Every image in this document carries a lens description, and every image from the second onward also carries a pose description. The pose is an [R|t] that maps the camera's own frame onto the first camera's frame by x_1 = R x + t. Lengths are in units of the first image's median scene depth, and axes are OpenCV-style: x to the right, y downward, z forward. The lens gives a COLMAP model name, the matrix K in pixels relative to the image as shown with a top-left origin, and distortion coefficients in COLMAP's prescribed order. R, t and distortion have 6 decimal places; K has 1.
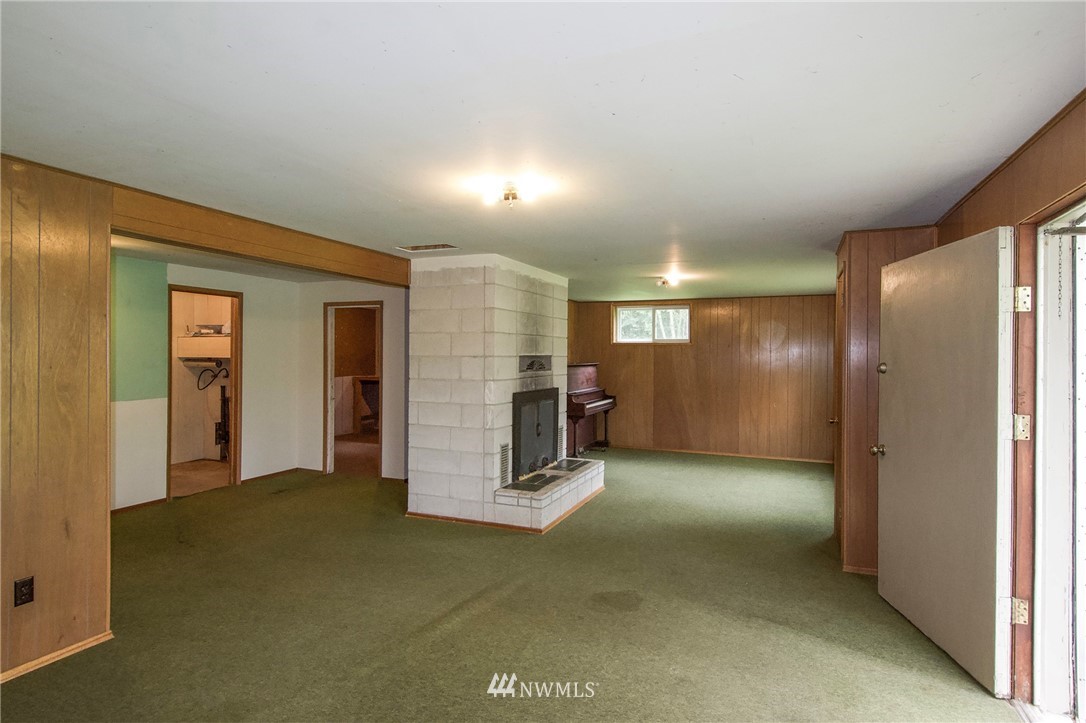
lens RADIAL K [[563.0, 0, 545.0], [0, 563.0, 357.7], [0, 0, 1]] dist [0.030570, -0.023934]
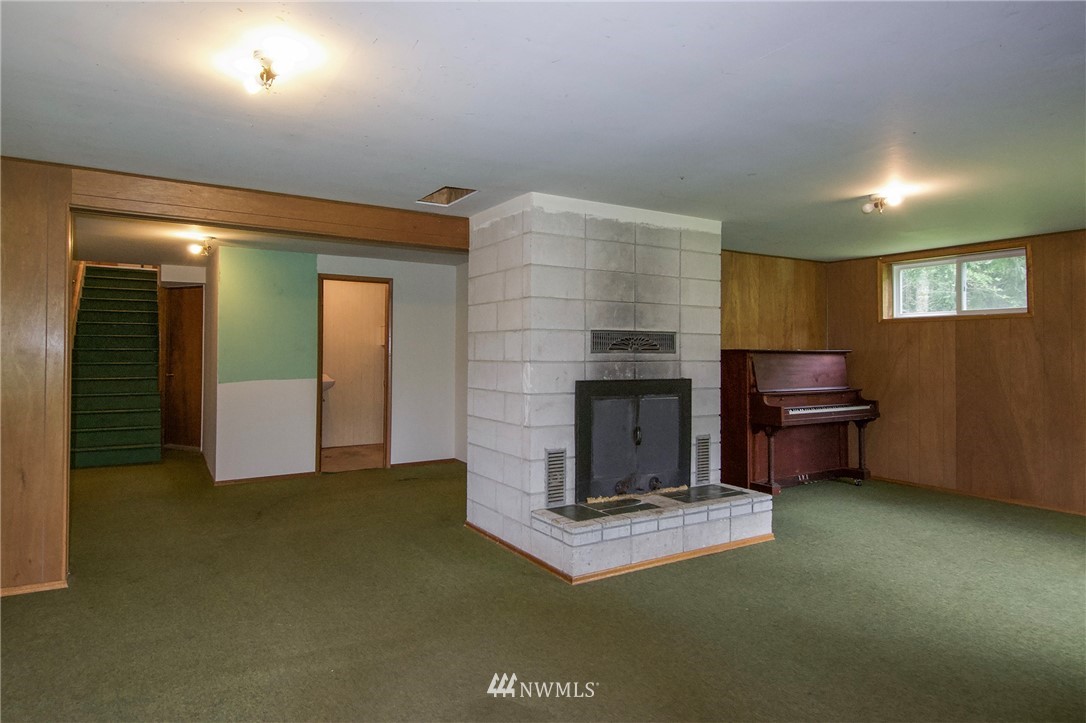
lens RADIAL K [[602.6, 0, 506.5], [0, 602.6, 340.5], [0, 0, 1]] dist [0.013652, -0.002020]
pose [[0.801961, -0.015683, -0.597170, 0.309355], [-0.002298, 0.999567, -0.029337, 0.031122], [0.597371, 0.024900, 0.801578, 0.294591]]
